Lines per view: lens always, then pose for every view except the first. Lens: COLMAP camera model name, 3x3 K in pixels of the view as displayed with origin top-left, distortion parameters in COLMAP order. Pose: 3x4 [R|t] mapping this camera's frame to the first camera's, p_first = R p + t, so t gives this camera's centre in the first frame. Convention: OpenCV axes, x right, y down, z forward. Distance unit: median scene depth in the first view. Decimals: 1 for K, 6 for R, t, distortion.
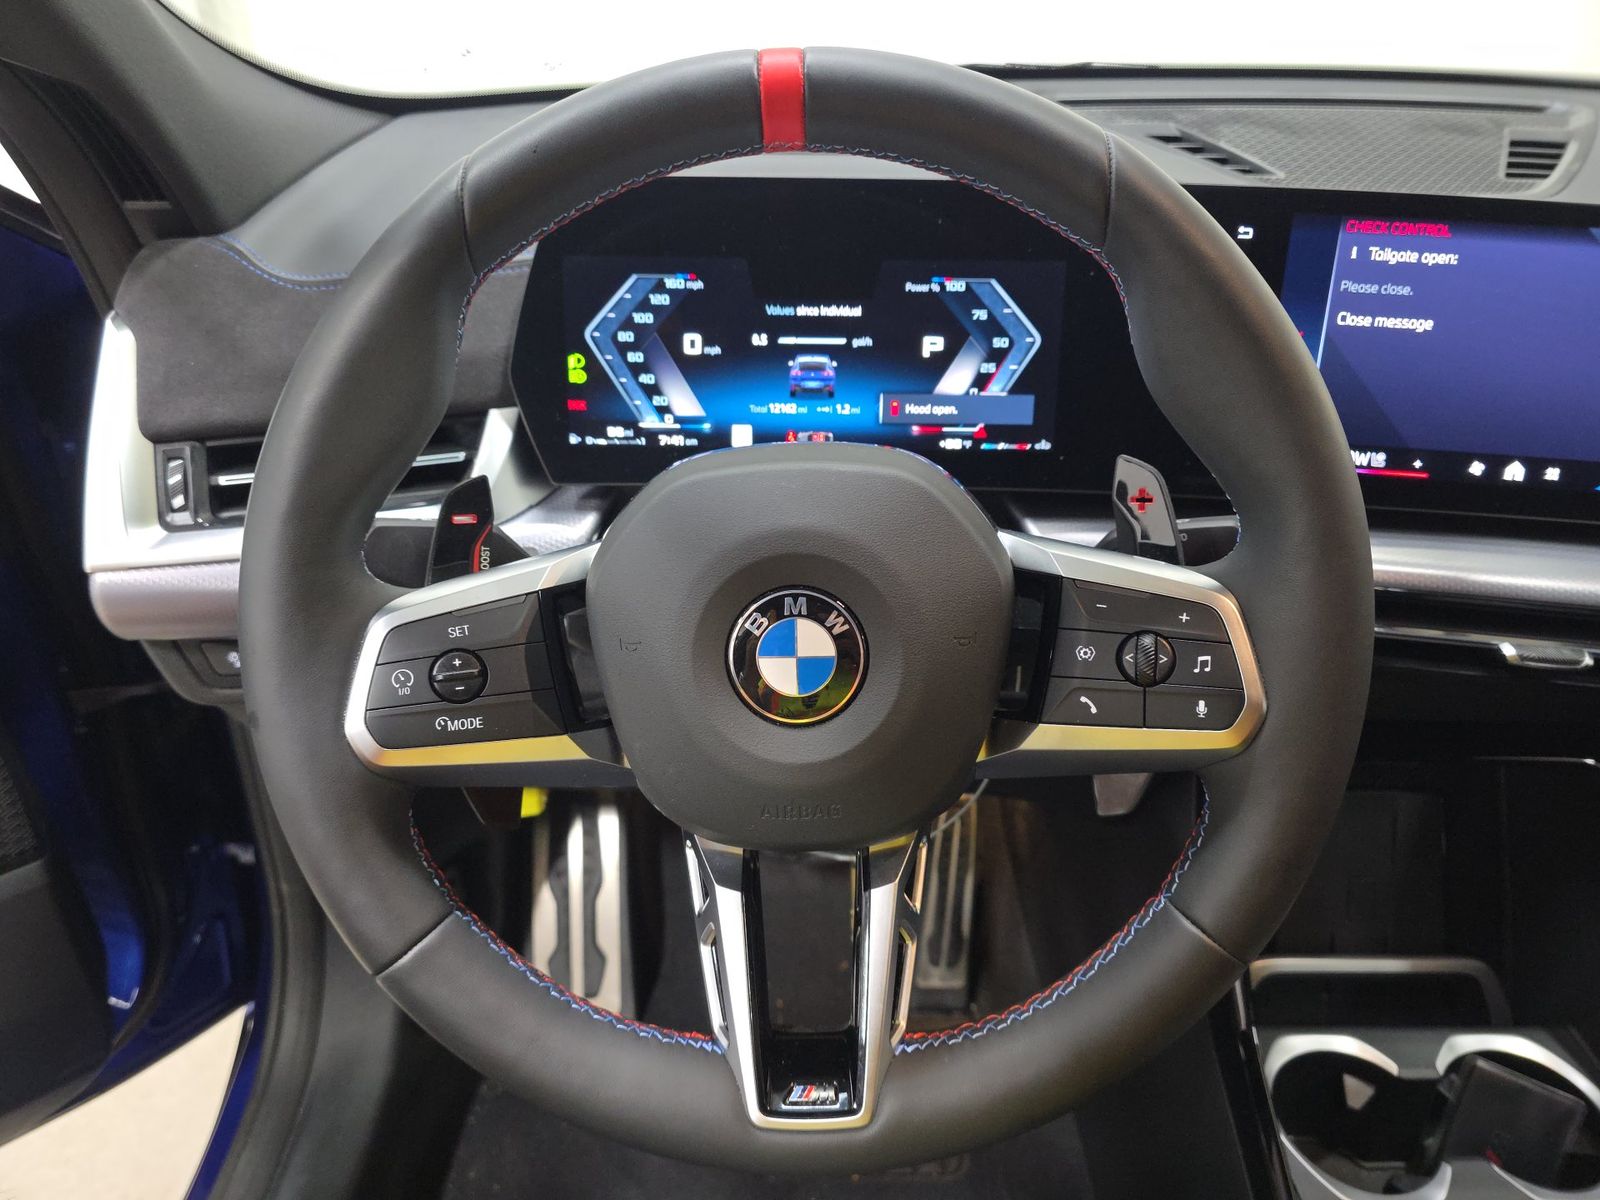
lens RADIAL K [[1266.0, 0, 800.0], [0, 1266.0, 600.0], [0, 0, 1]] dist [0.135519, -0.125869]
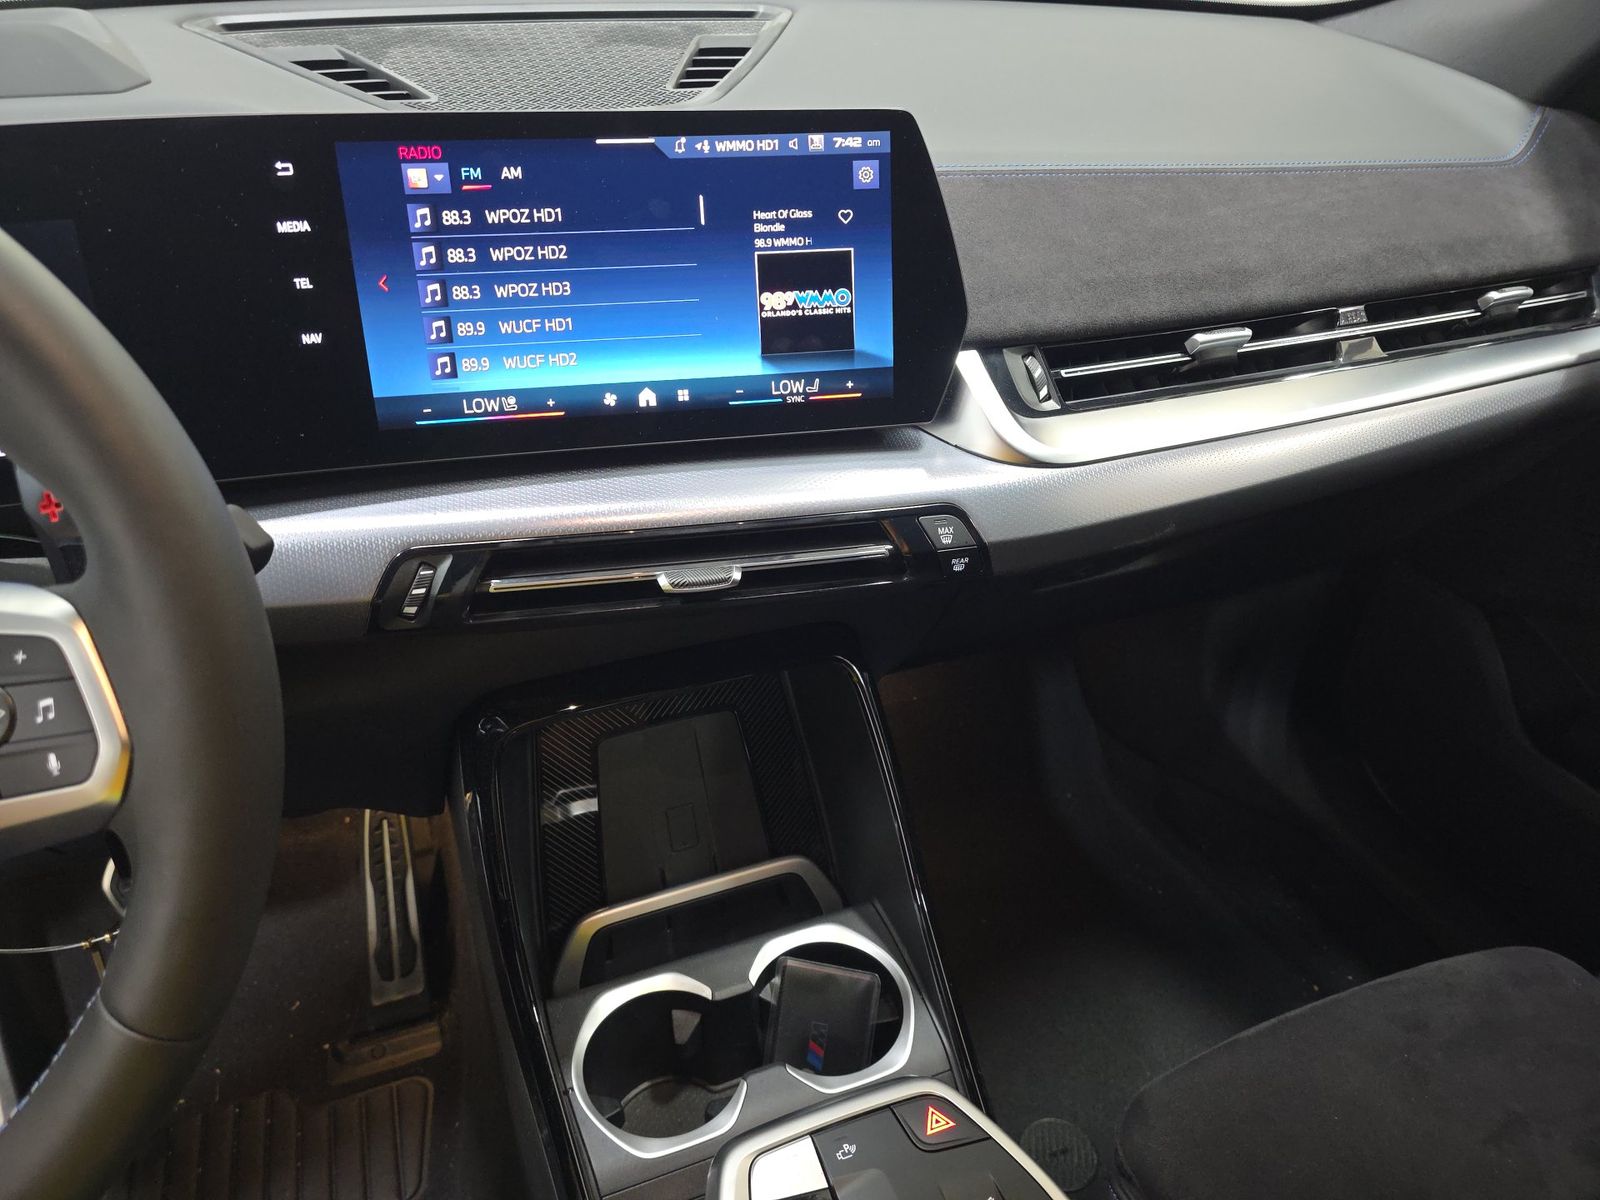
lens RADIAL K [[1266.0, 0, 800.0], [0, 1266.0, 600.0], [0, 0, 1]] dist [0.135519, -0.125869]
pose [[0.944727, -0.188690, 0.268119, 0.311101], [0.176080, 0.981844, 0.070552, 0.003752], [-0.276564, -0.019442, 0.960799, 0.035388]]
